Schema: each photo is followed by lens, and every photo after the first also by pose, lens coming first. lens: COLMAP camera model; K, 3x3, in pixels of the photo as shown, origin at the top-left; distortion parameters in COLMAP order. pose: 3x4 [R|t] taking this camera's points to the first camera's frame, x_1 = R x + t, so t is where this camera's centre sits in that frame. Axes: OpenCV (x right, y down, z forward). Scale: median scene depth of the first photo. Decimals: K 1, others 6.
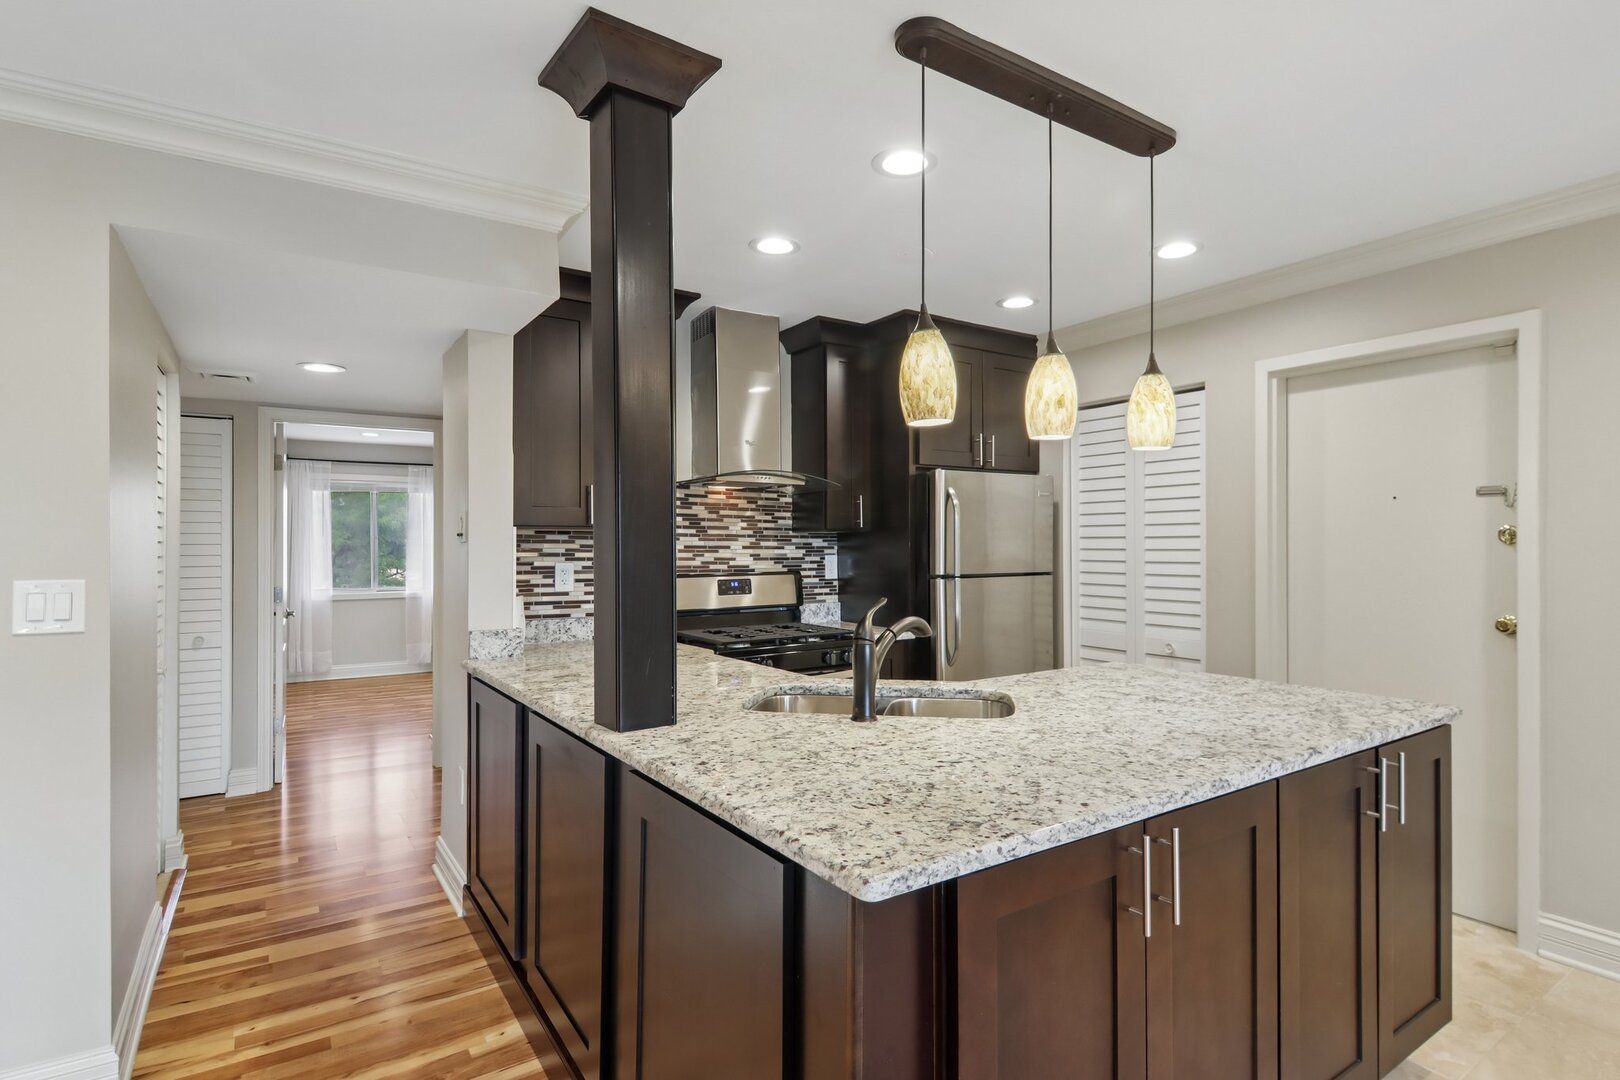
lens RADIAL K [[833.4, 0, 807.8], [0, 833.4, 536.3], [0, 0, 1]] dist [-0.002026, -0.001014]
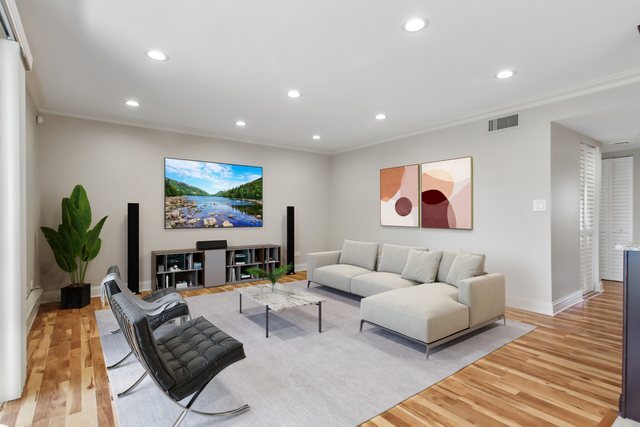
lens RADIAL K [[329.3, 0, 325.5], [0, 329.3, 213.0], [0, 0, 1]] dist [-0.002026, -0.001014]
pose [[0.047799, -0.008027, -0.998825, 0.510425], [0.005996, 0.999952, -0.007749, 0.076897], [0.998839, -0.005619, 0.047845, -0.170748]]
